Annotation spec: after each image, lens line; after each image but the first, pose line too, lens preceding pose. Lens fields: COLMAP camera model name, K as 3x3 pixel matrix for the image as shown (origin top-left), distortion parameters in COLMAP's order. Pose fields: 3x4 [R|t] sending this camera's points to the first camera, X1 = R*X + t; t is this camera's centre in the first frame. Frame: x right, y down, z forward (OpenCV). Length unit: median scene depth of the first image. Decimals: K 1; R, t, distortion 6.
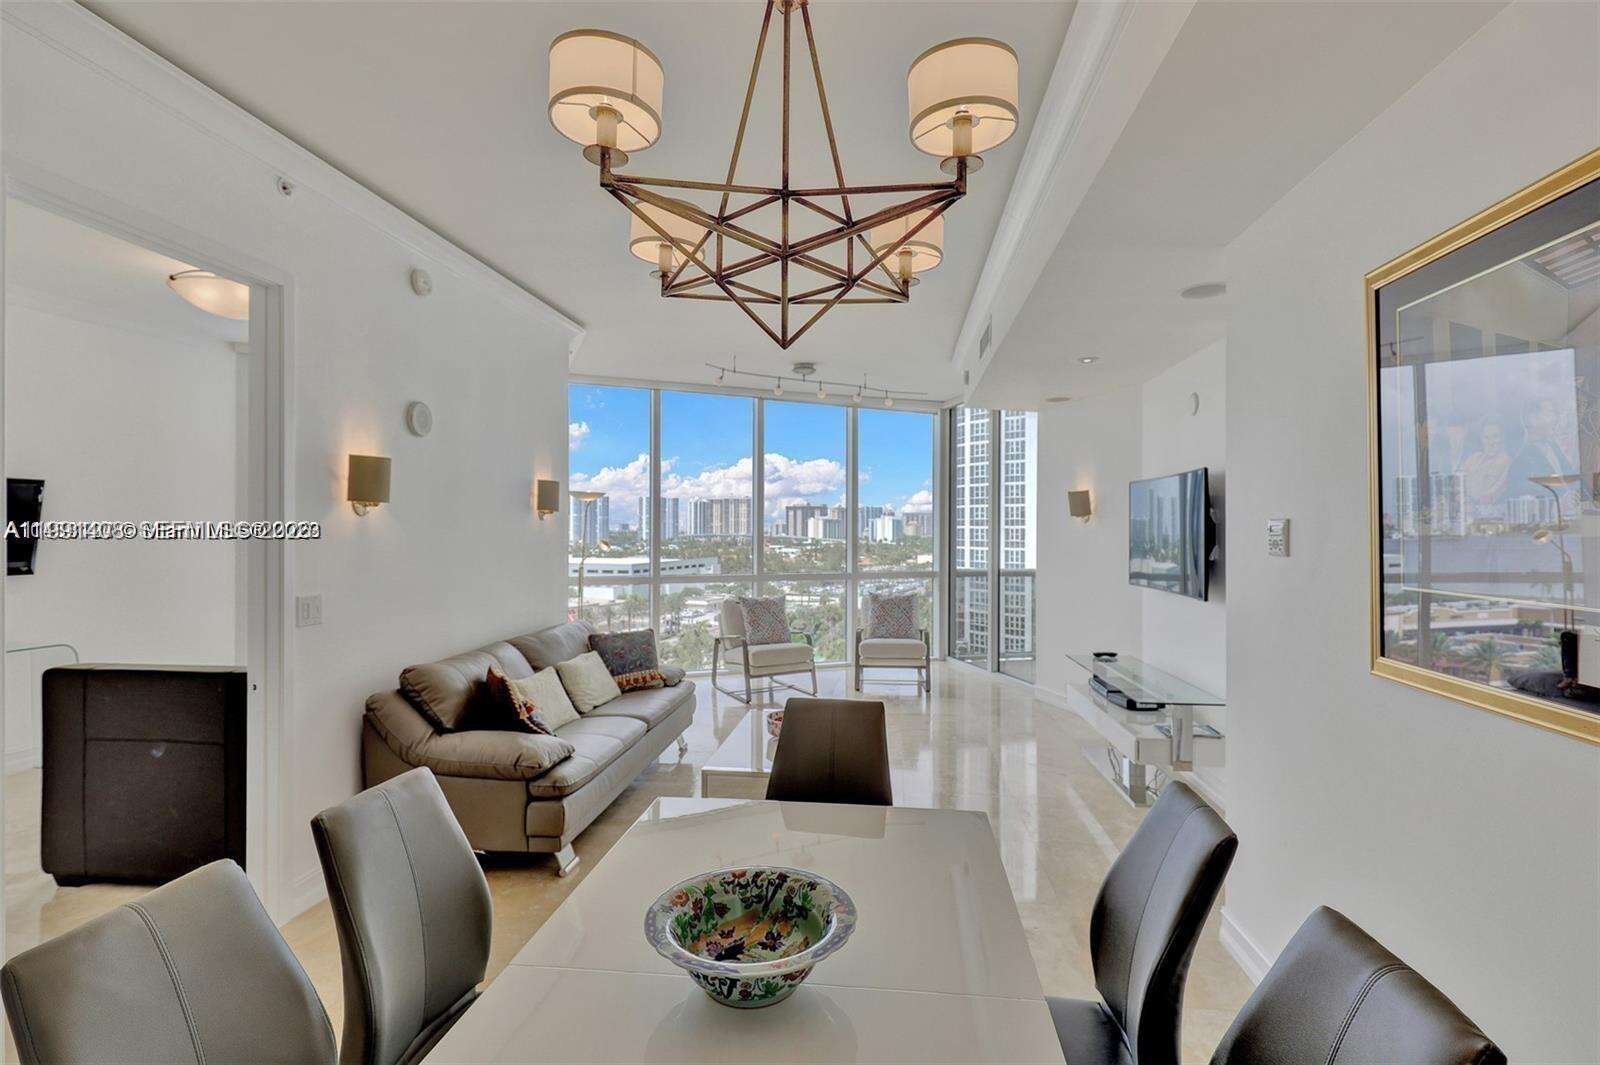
lens RADIAL K [[738.0, 0, 801.3], [0, 738.0, 525.8], [0, 0, 1]] dist [0.005084, -0.001169]
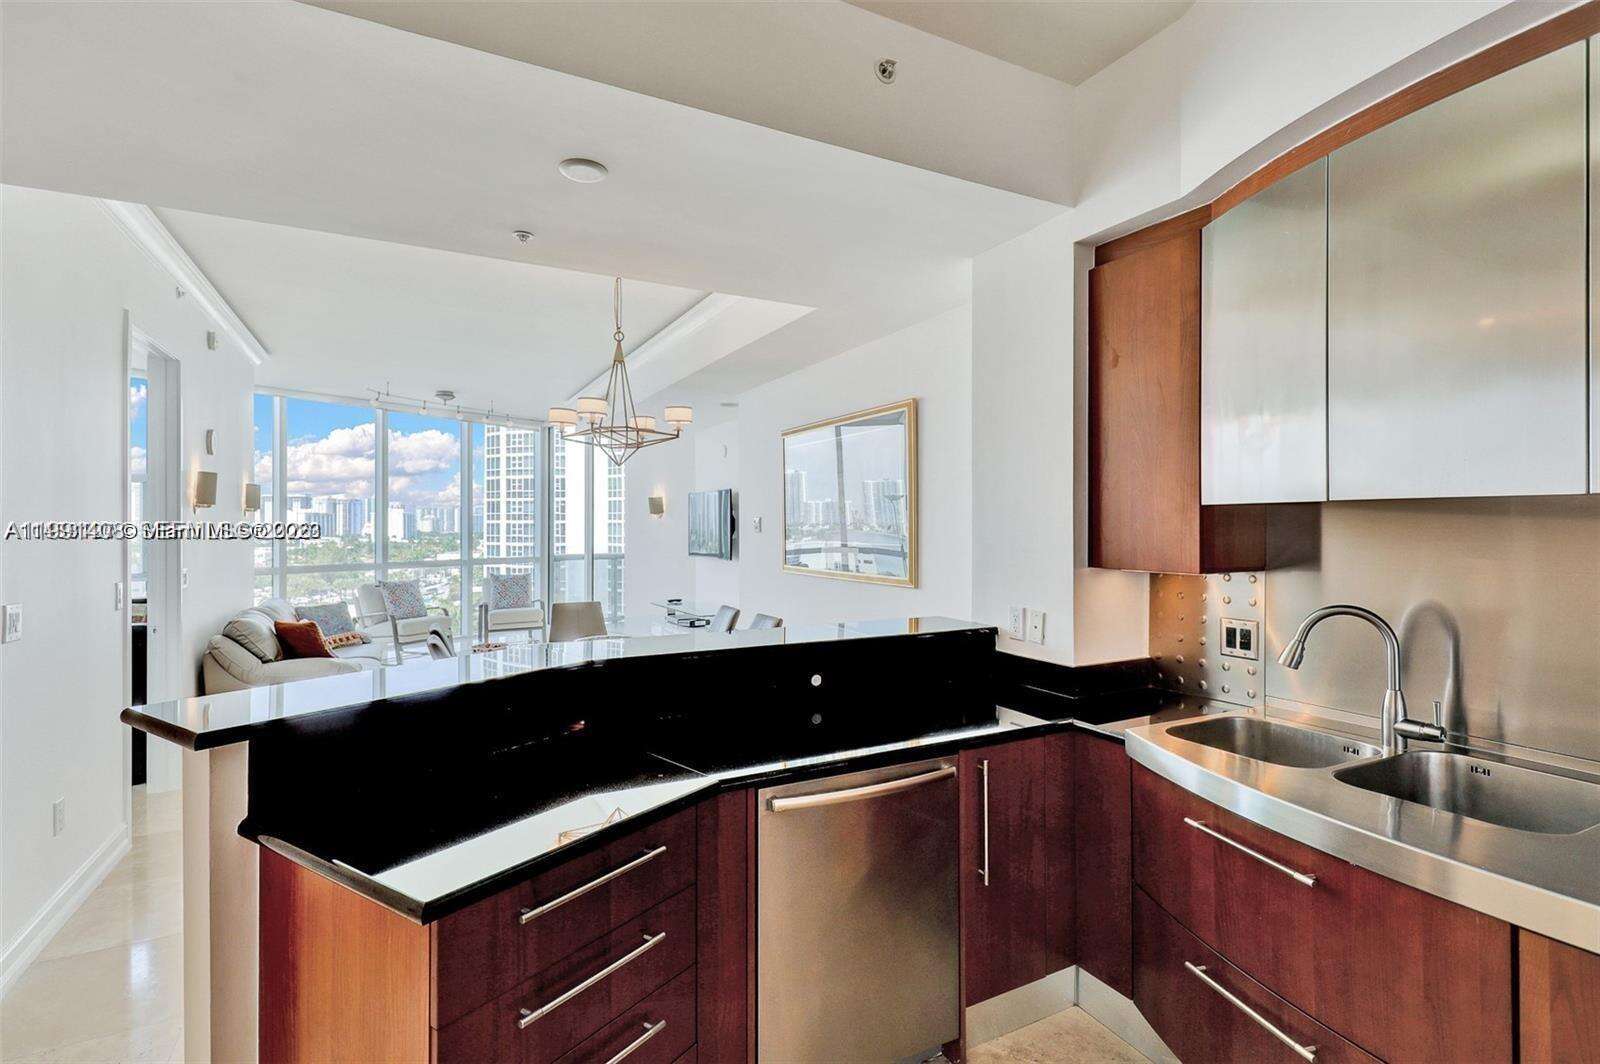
lens RADIAL K [[769.5, 0, 789.9], [0, 769.5, 521.1], [0, 0, 1]] dist [0.007953, -0.004722]
pose [[0.830796, -0.001102, 0.556577, -0.317145], [0.000814, 0.999999, 0.000764, 0.000395], [-0.556577, -0.000181, 0.830796, -0.540297]]
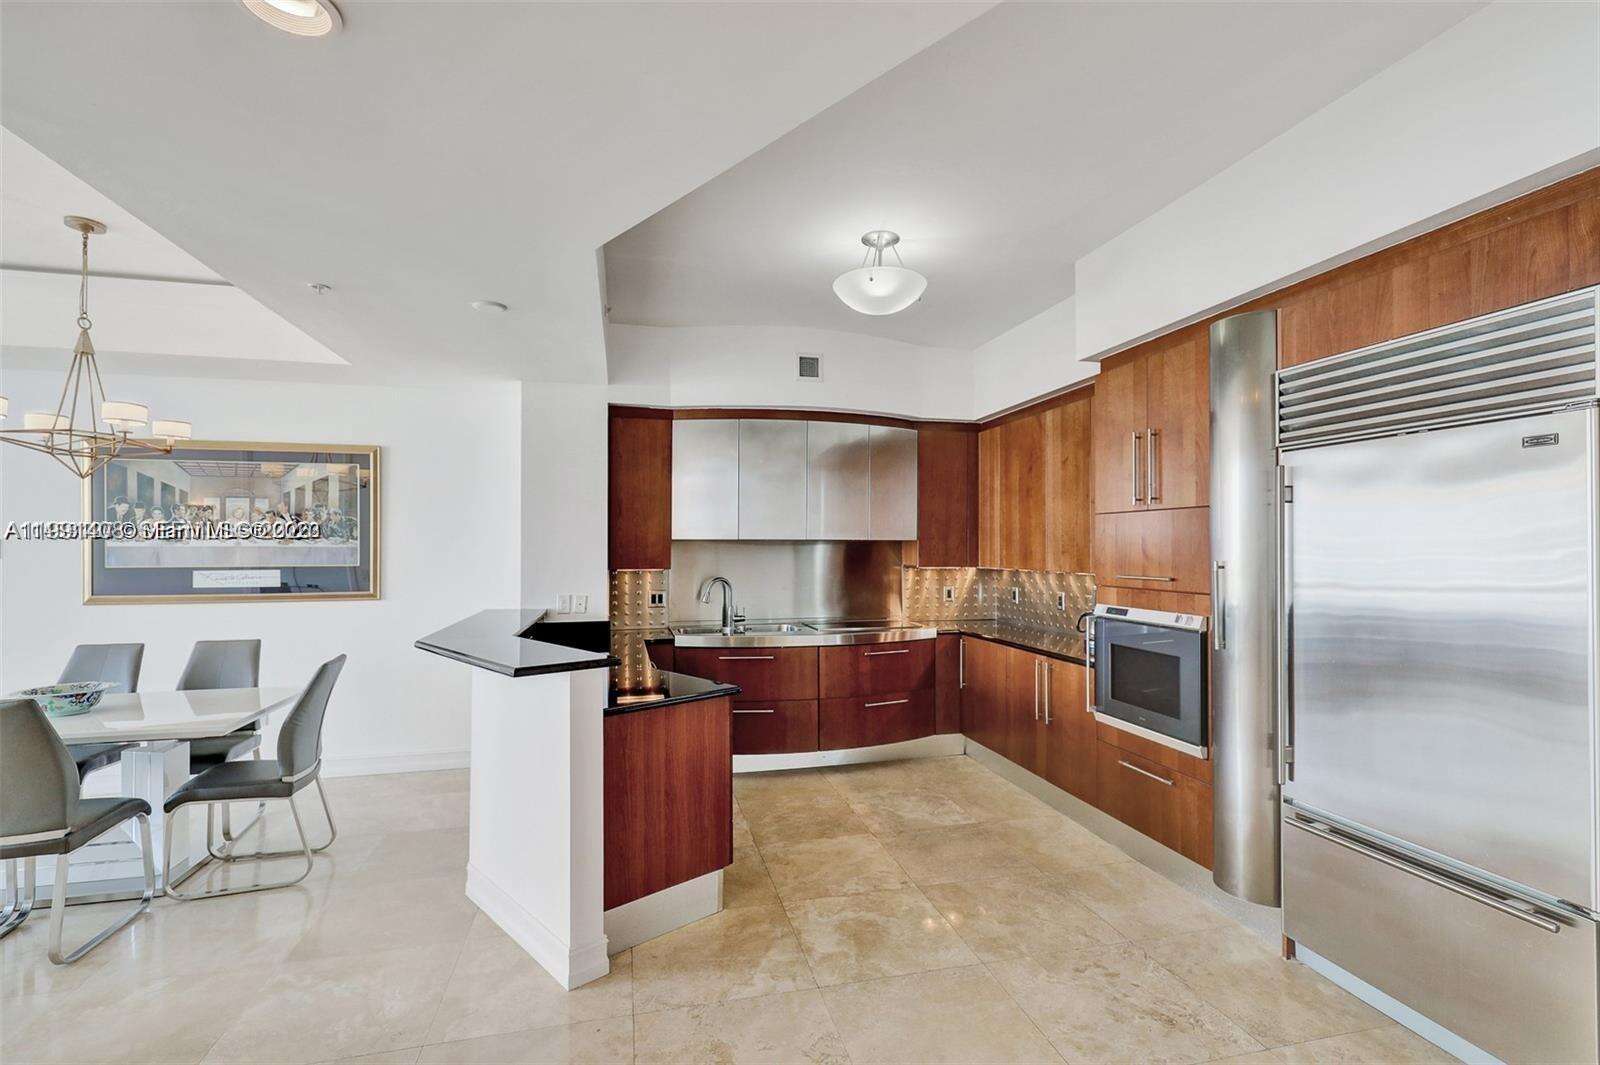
lens RADIAL K [[738.0, 0, 800.4], [0, 738.0, 540.5], [0, 0, 1]] dist [0.005084, -0.001169]
pose [[-0.322020, 0.006487, 0.946711, -0.839019], [-0.002920, 0.999965, -0.007845, 0.001515], [-0.946728, -0.005290, -0.321990, -0.156490]]
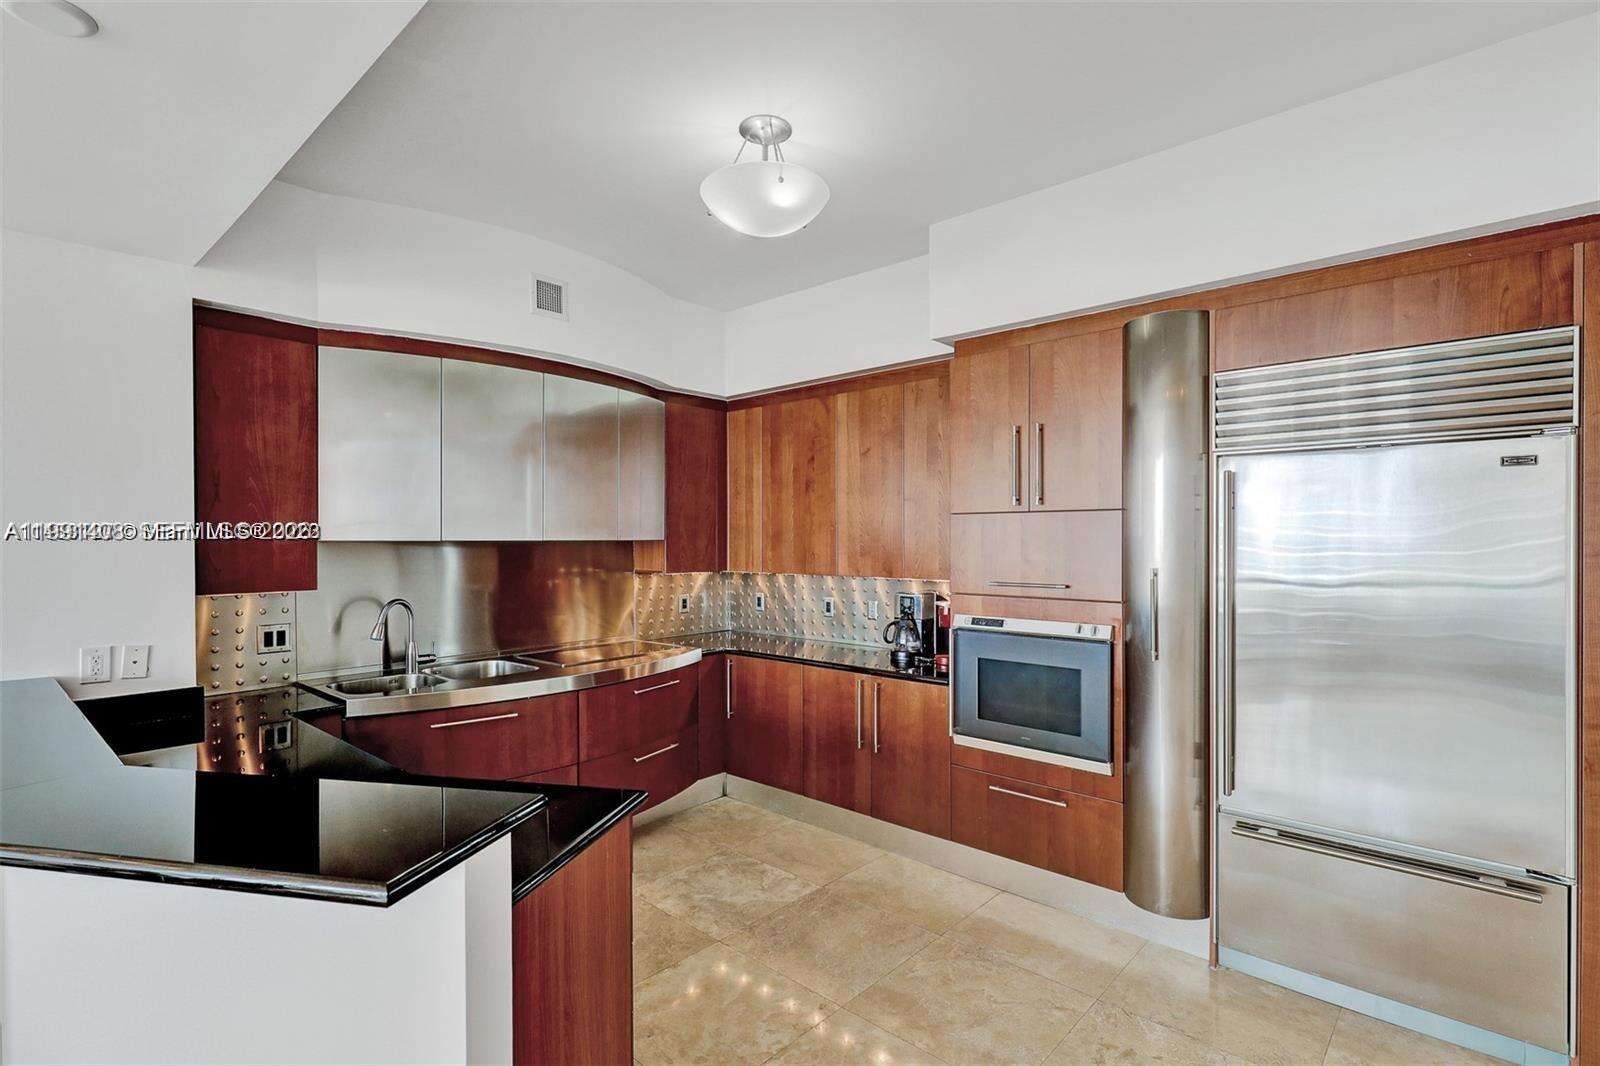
lens RADIAL K [[769.5, 0, 801.3], [0, 769.5, 542.9], [0, 0, 1]] dist [0.007953, -0.004722]
pose [[-0.797905, -0.004061, 0.602769, -0.554088], [0.000074, 0.999977, 0.006835, -0.009692], [-0.602783, 0.005499, -0.797886, -0.048563]]
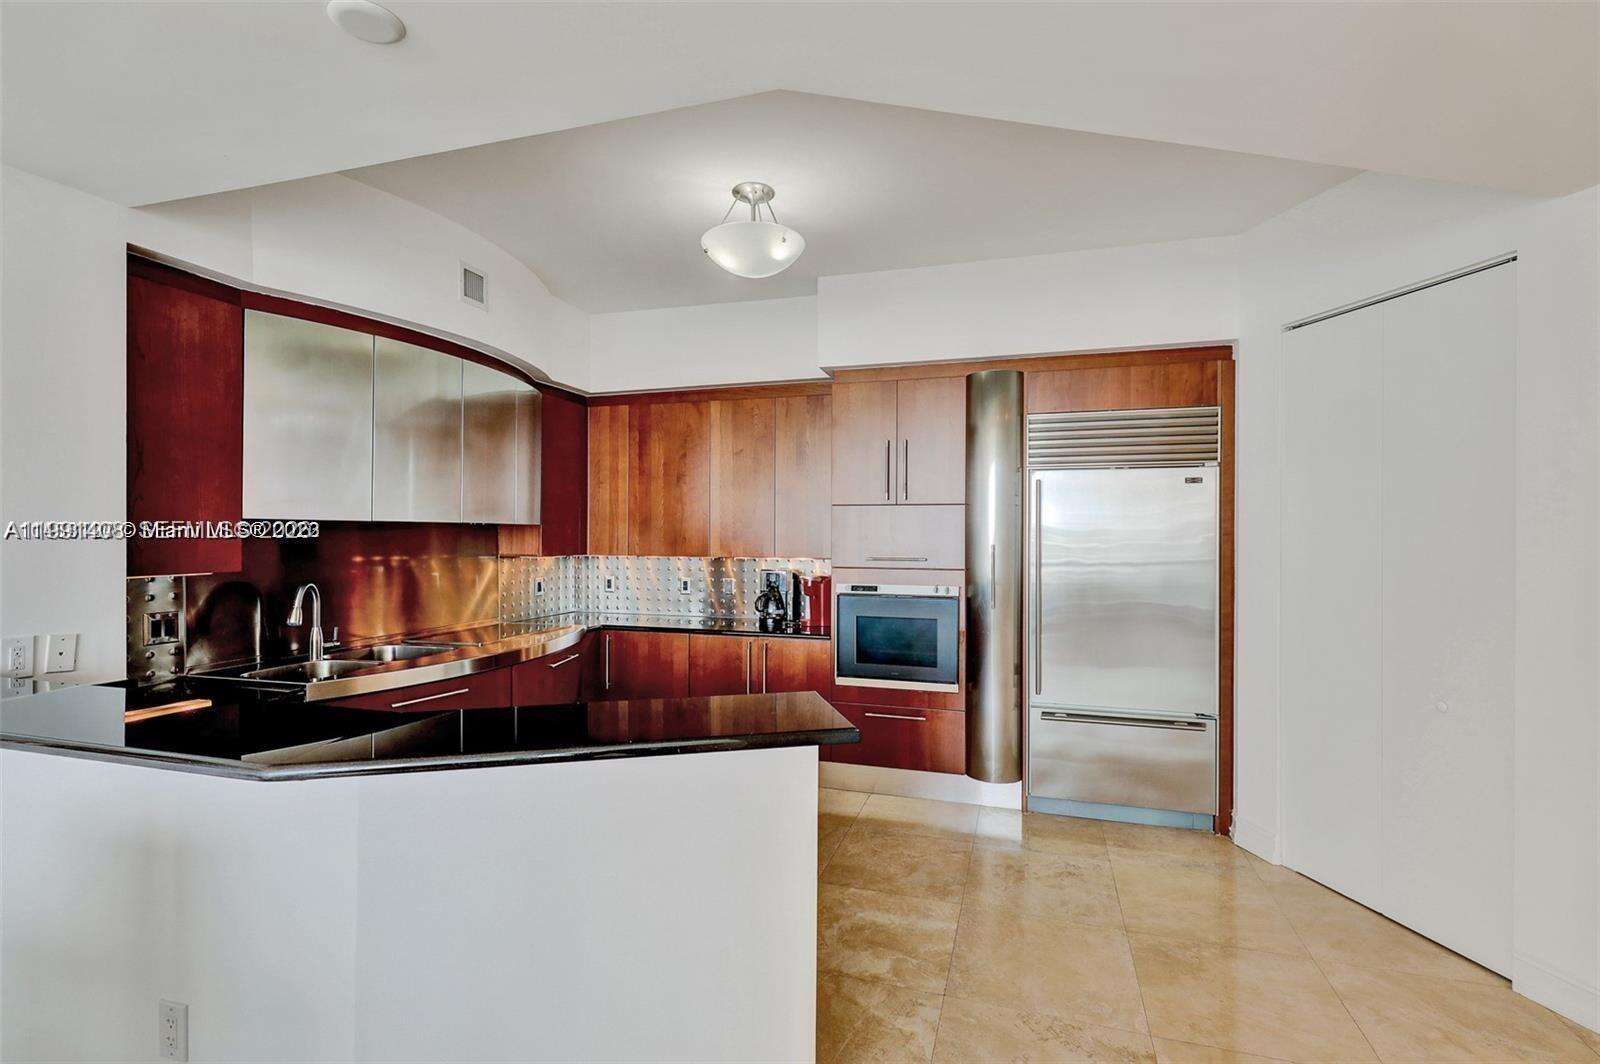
lens RADIAL K [[738.0, 0, 809.3], [0, 738.0, 532.6], [0, 0, 1]] dist [0.005084, -0.001169]
pose [[-0.978753, -0.005285, 0.204975, -0.399312], [-0.005801, 0.999981, -0.001919, 0.001691], [-0.204961, -0.003068, -0.978765, 0.142899]]
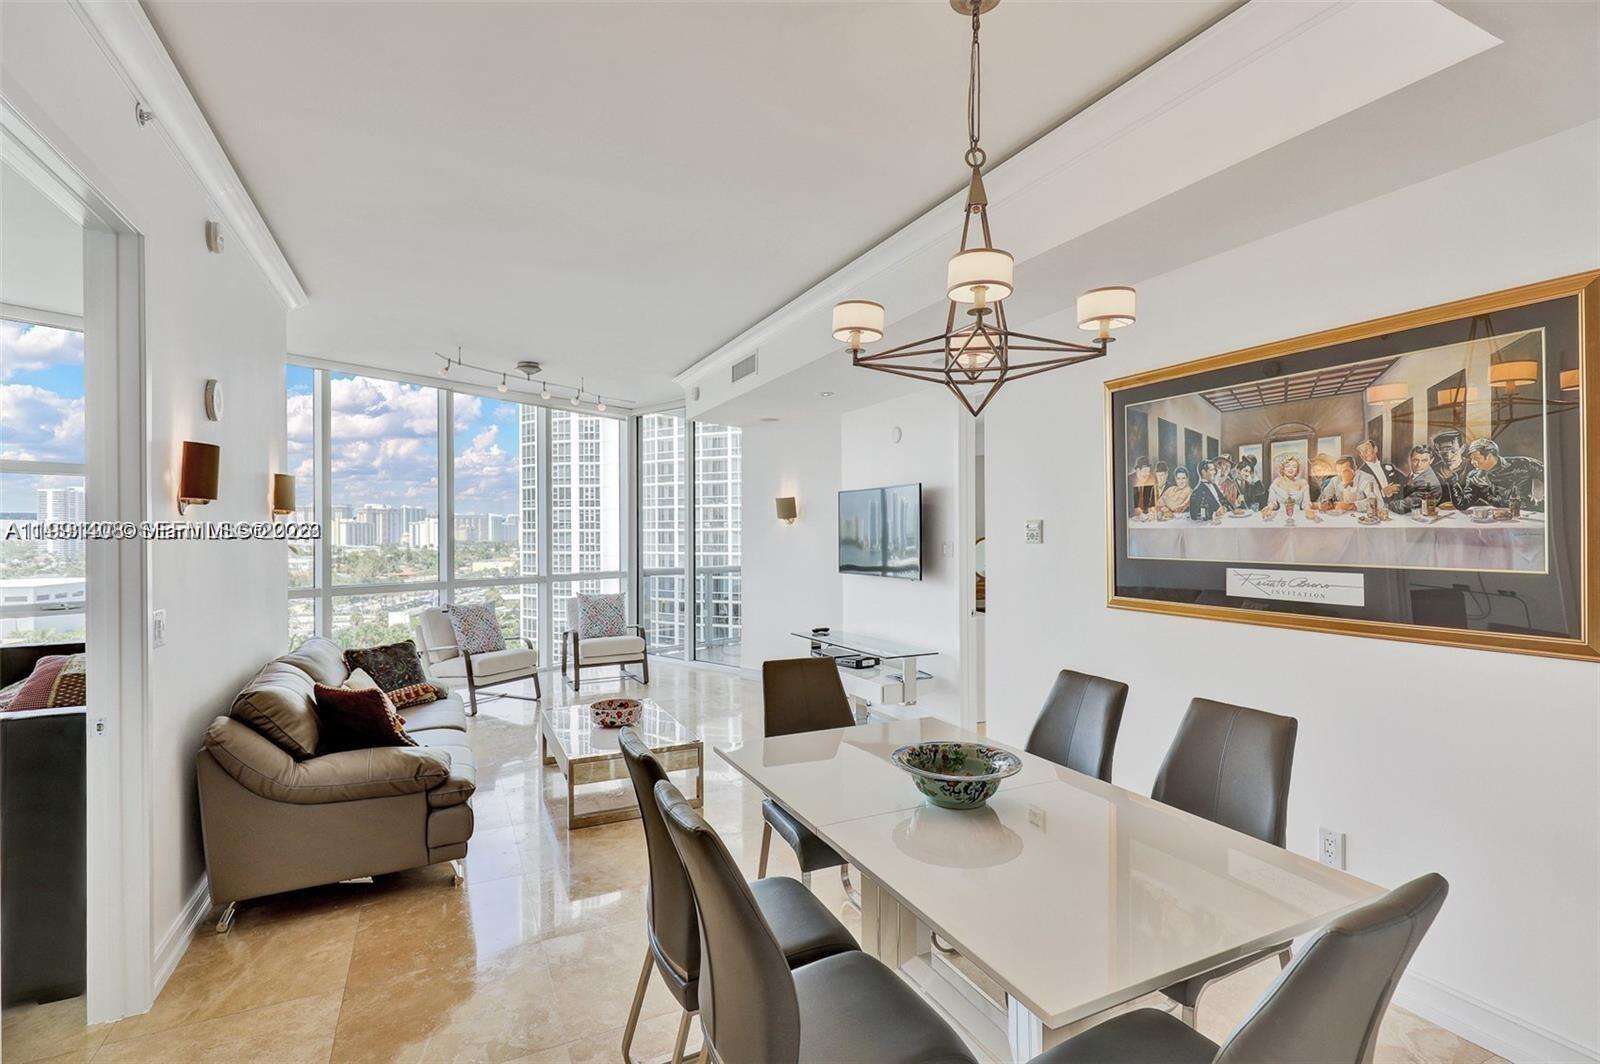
lens RADIAL K [[769.5, 0, 785.5], [0, 769.5, 527.6], [0, 0, 1]] dist [0.007953, -0.004722]
pose [[0.854228, -0.003184, 0.519888, -0.314140], [0.004386, 0.999990, -0.001083, 0.002835], [-0.519880, 0.003205, 0.854234, -0.064823]]
